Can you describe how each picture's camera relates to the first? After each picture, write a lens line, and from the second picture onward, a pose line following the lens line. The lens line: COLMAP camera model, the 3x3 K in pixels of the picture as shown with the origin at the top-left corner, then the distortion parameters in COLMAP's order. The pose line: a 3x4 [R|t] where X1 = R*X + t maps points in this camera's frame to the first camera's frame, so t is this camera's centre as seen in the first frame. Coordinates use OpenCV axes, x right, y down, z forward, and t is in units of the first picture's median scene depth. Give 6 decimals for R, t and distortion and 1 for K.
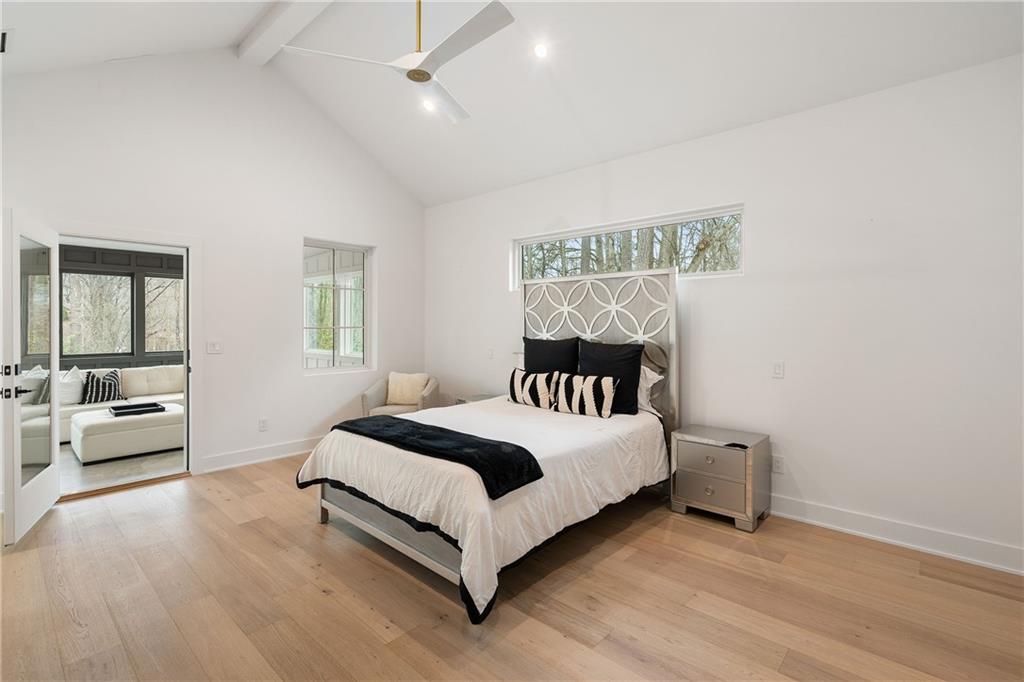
lens RADIAL K [[470.3, 0, 513.6], [0, 470.3, 333.9], [0, 0, 1]] dist [-0.002889, -0.000312]
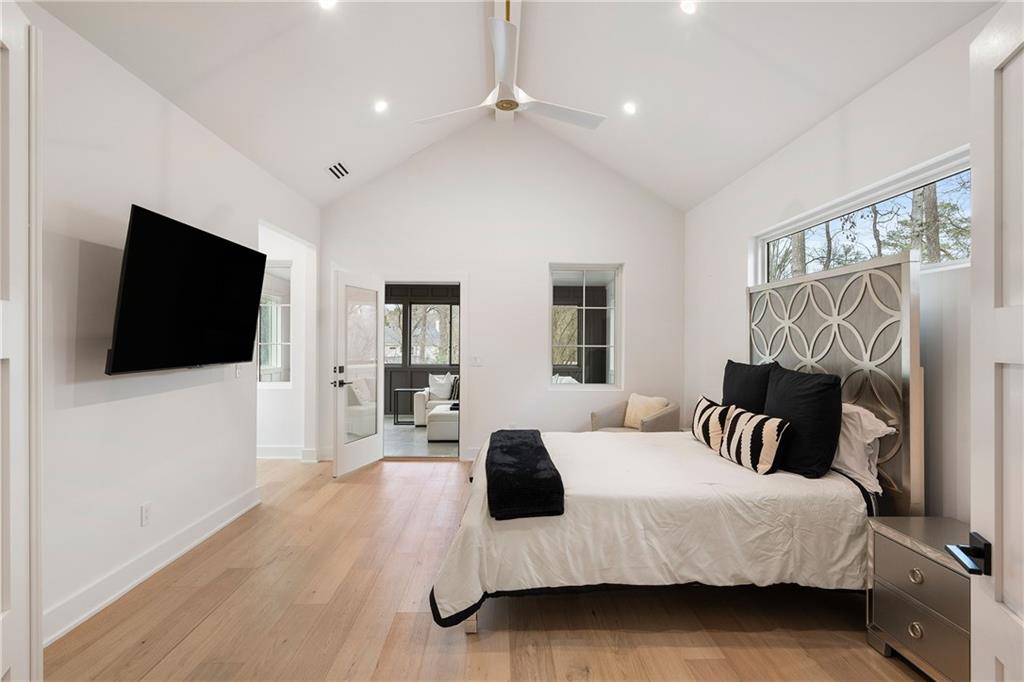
lens RADIAL K [[508.5, 0, 512.0], [0, 508.5, 341.0], [0, 0, 1]] dist [-0.001168, 0.000435]
pose [[0.688500, 0.002451, -0.725232, 0.541423], [-0.019203, 0.999705, -0.014851, -0.007409], [0.724982, 0.024151, 0.688344, 0.195008]]
